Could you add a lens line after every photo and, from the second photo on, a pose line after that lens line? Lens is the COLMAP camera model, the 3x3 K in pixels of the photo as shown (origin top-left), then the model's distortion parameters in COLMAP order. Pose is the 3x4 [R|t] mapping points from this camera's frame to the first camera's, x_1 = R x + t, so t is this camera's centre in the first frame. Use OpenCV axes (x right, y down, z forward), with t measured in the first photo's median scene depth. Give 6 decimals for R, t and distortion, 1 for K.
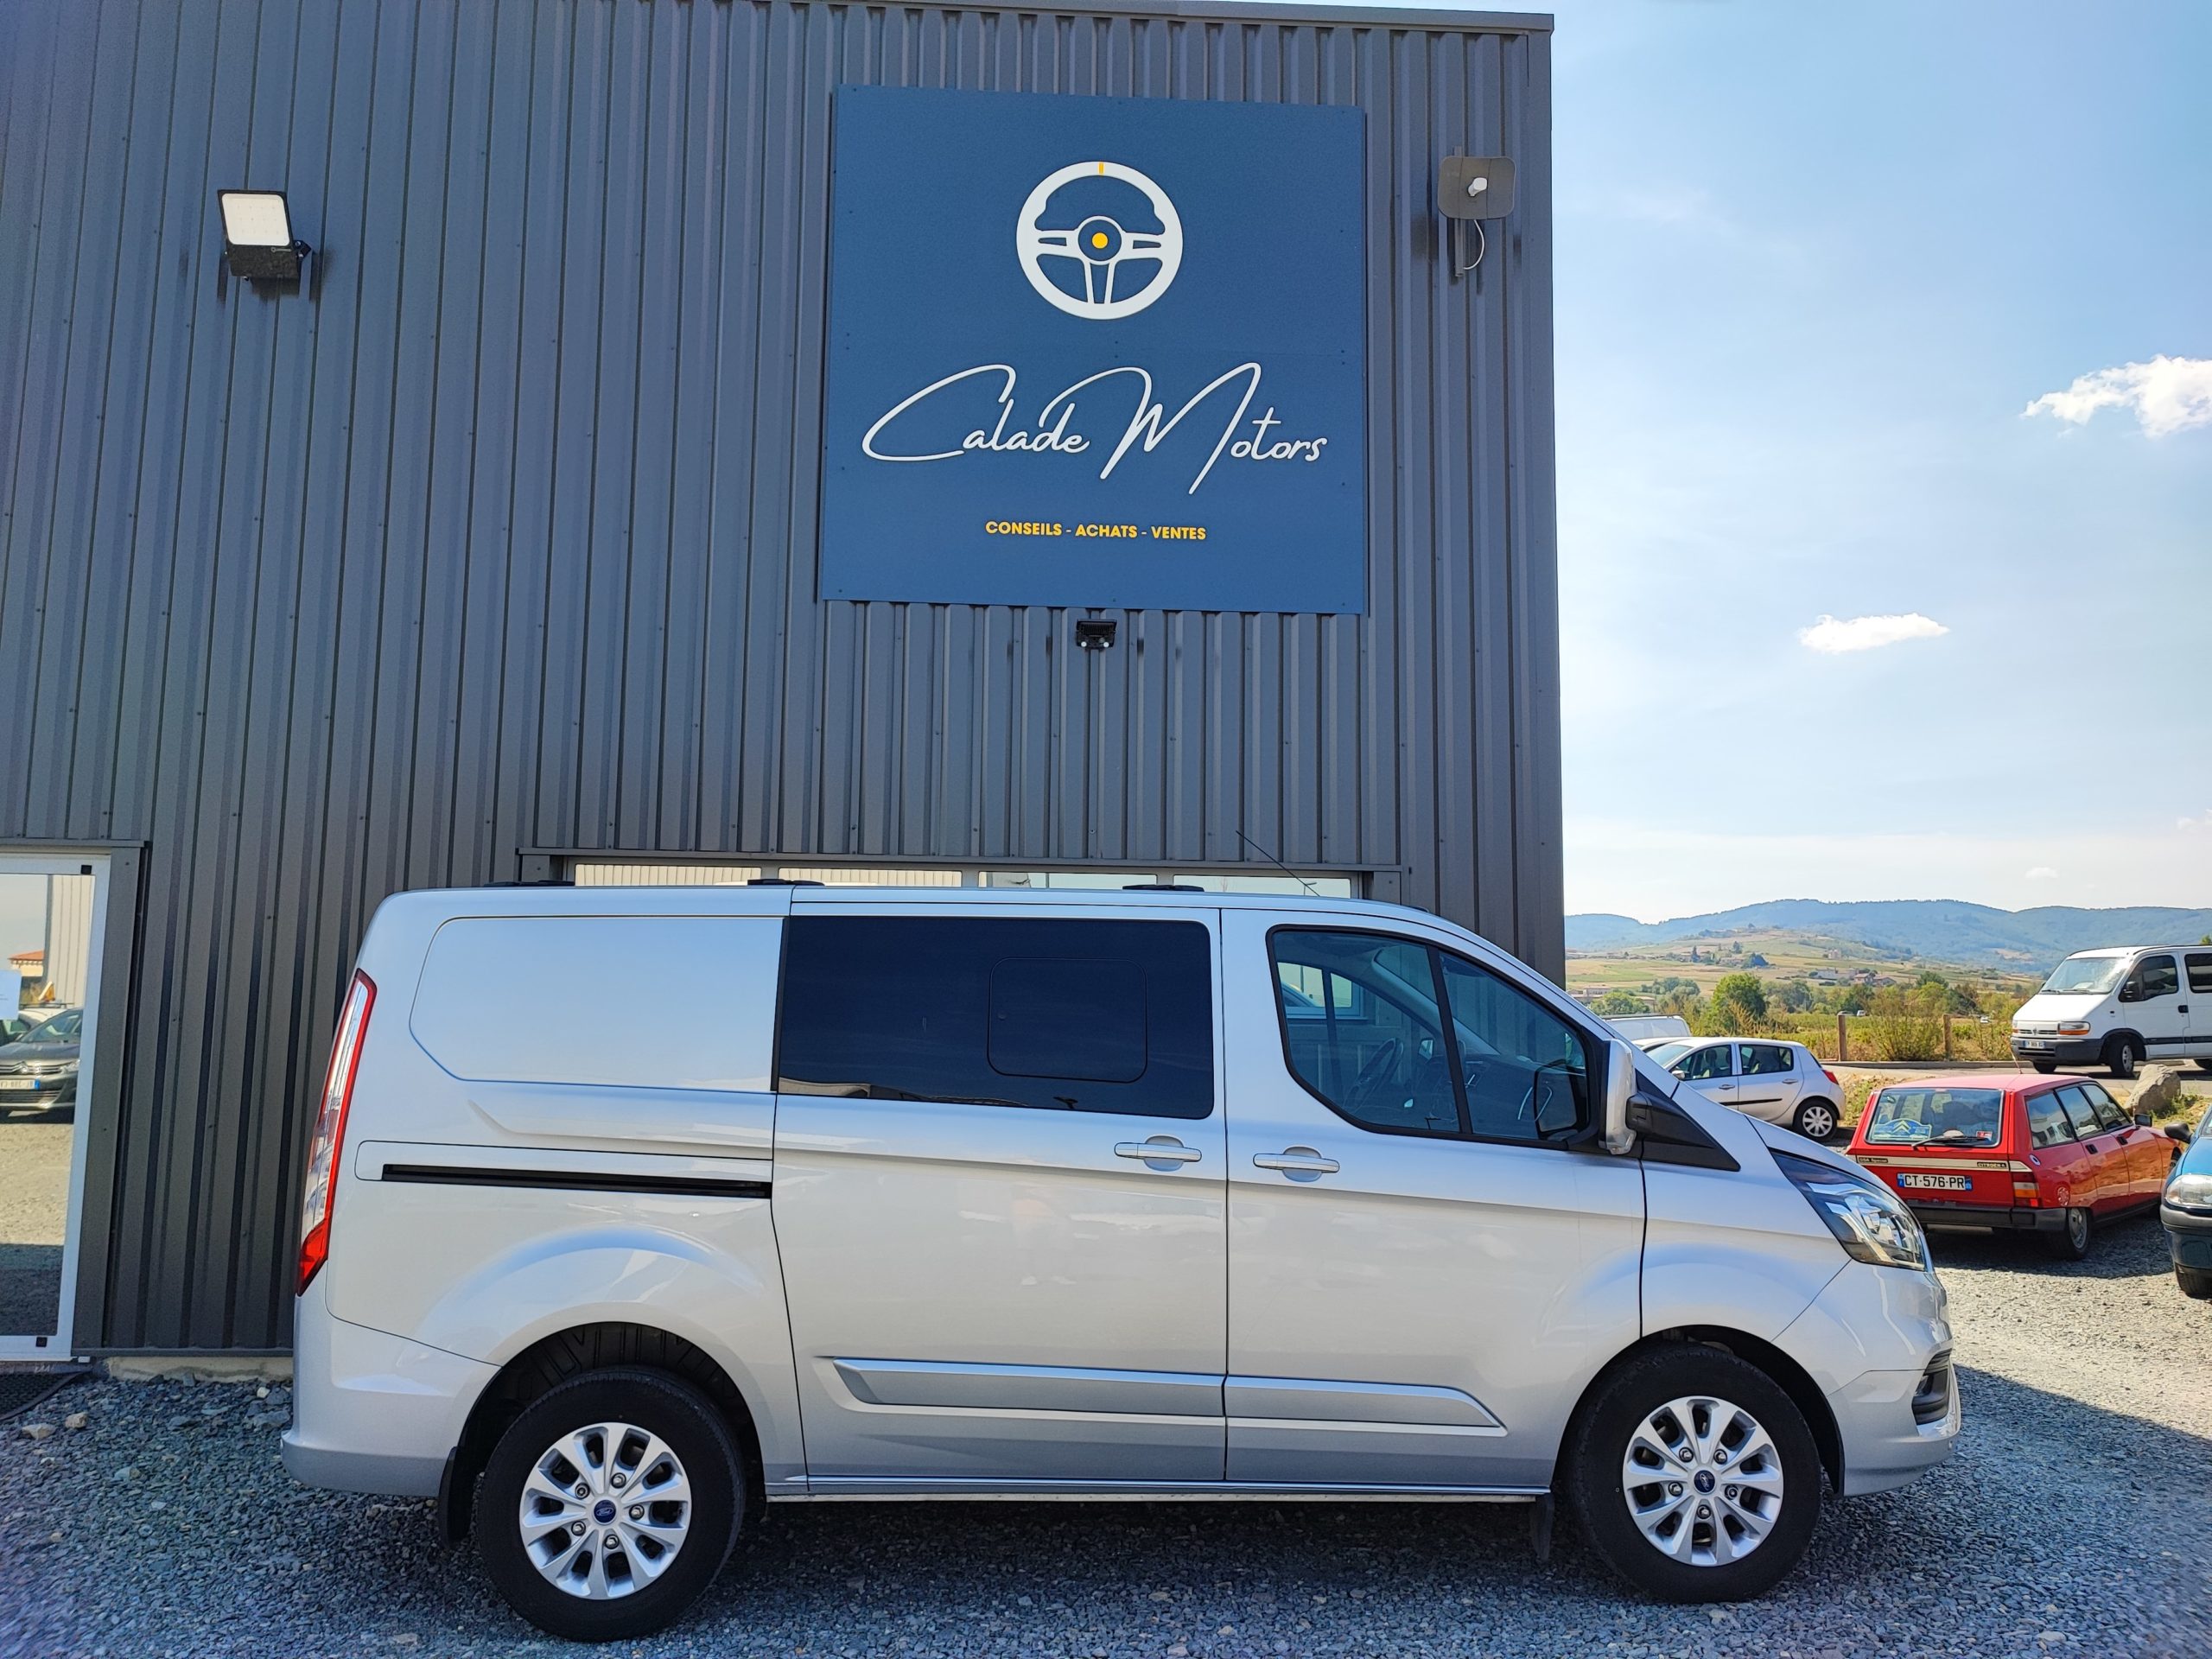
lens RADIAL K [[1605.1, 0, 1105.3], [0, 1605.1, 834.1], [0, 0, 1]] dist [0.041348, -0.047681]
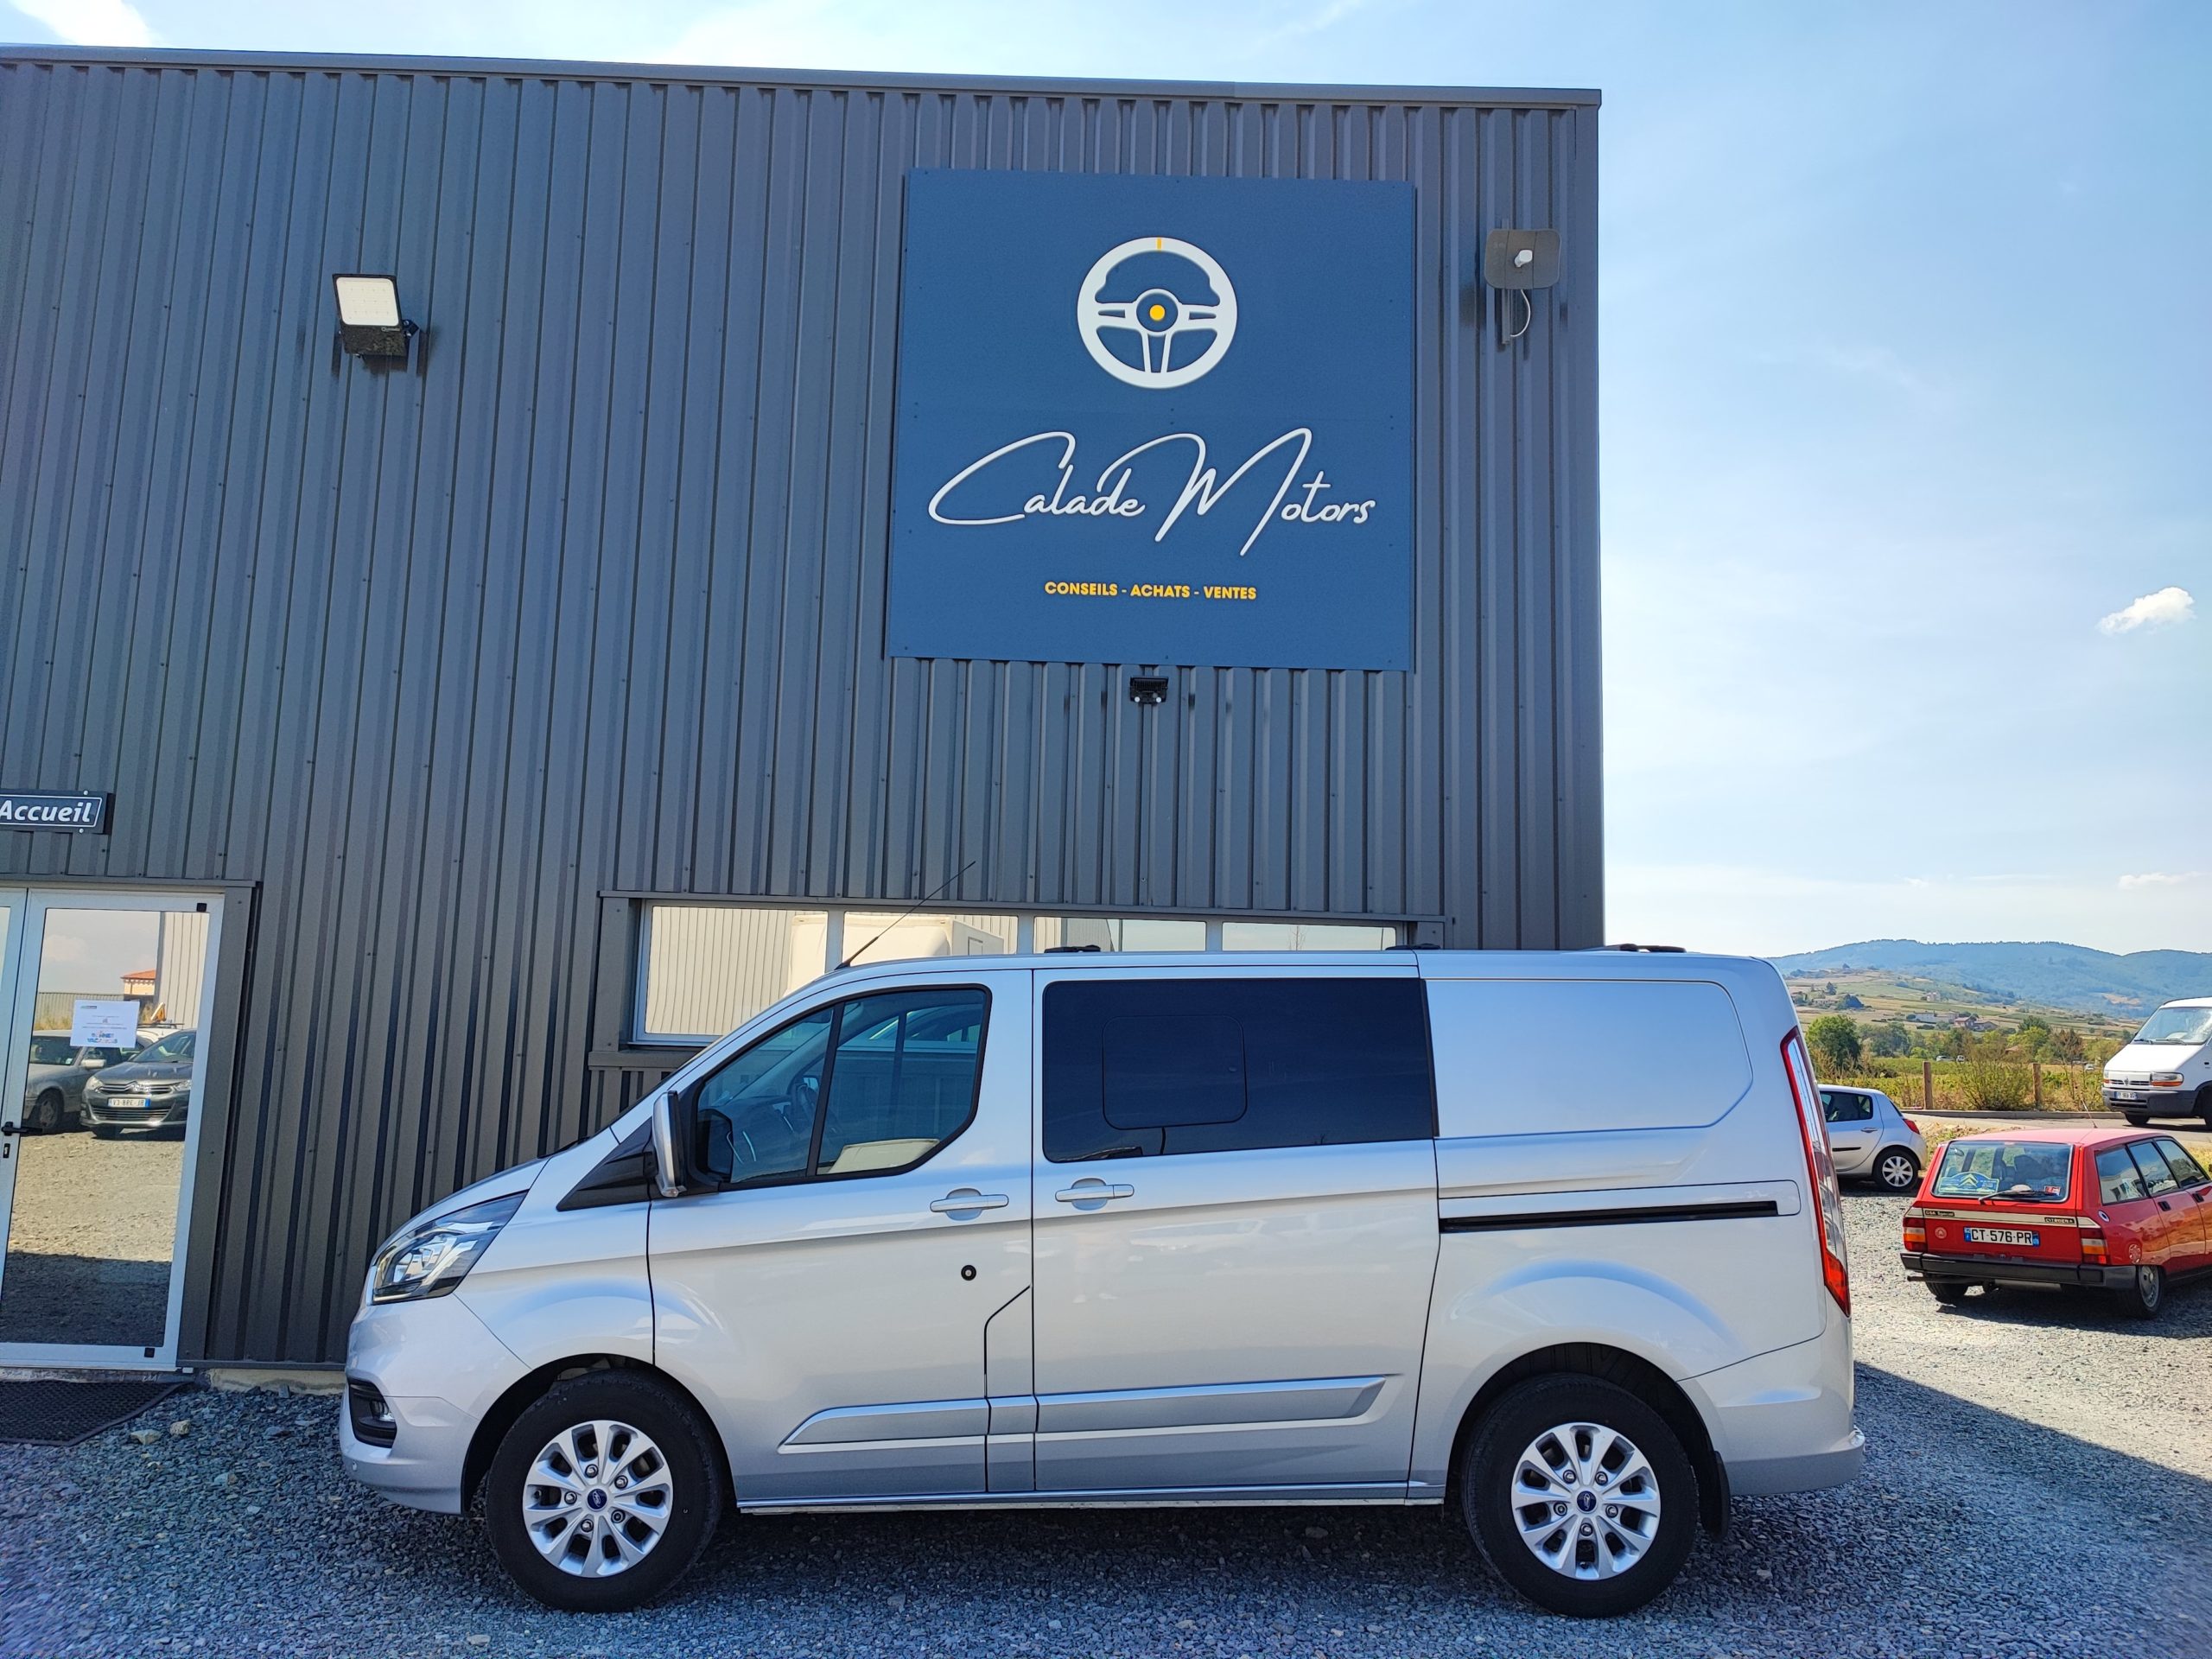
lens RADIAL K [[1605.1, 0, 1103.7], [0, 1605.1, 835.7], [0, 0, 1]] dist [0.041348, -0.047681]
pose [[0.998411, 0.008320, -0.055738, 0.034418], [-0.009599, 0.999696, -0.022713, -0.009901], [0.055533, 0.023212, 0.998187, -0.048497]]
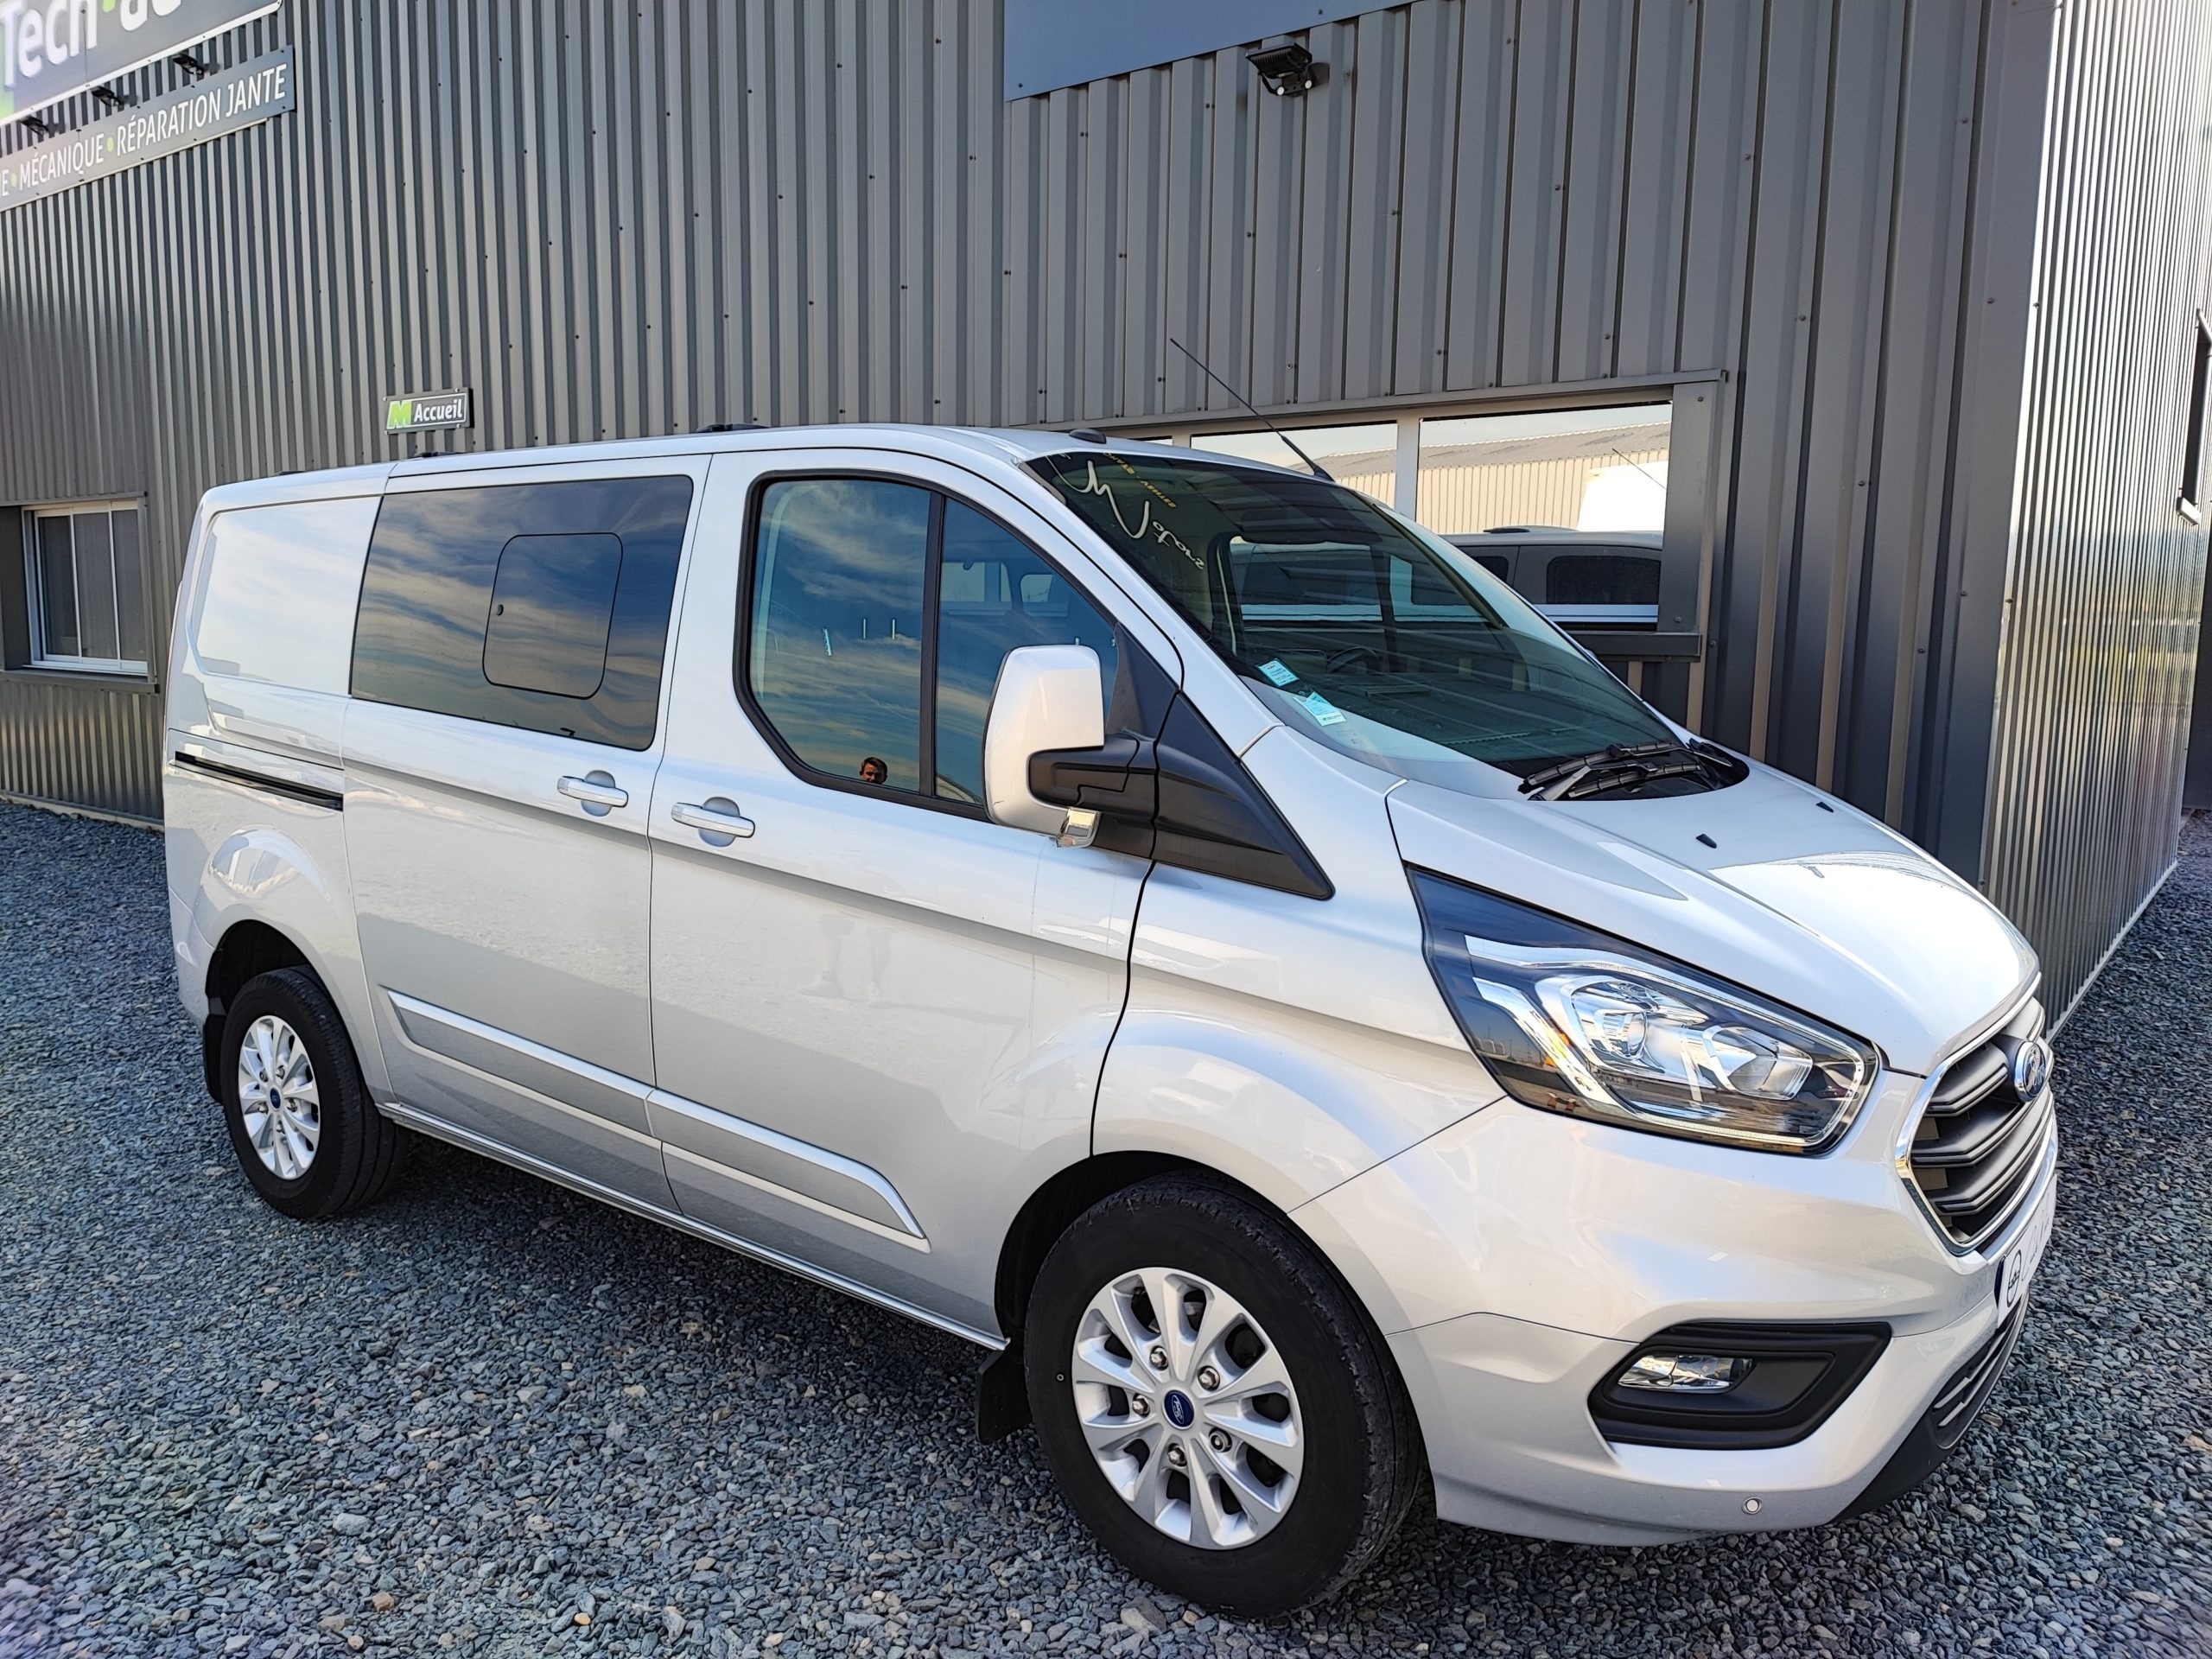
lens RADIAL K [[1605.1, 0, 1120.3], [0, 1605.1, 837.4], [0, 0, 1]] dist [0.041348, -0.047681]
pose [[0.769324, 0.086031, -0.633040, 0.247679], [0.067271, 0.974474, 0.214186, 0.026679], [0.635307, -0.207363, 0.743899, 0.211531]]
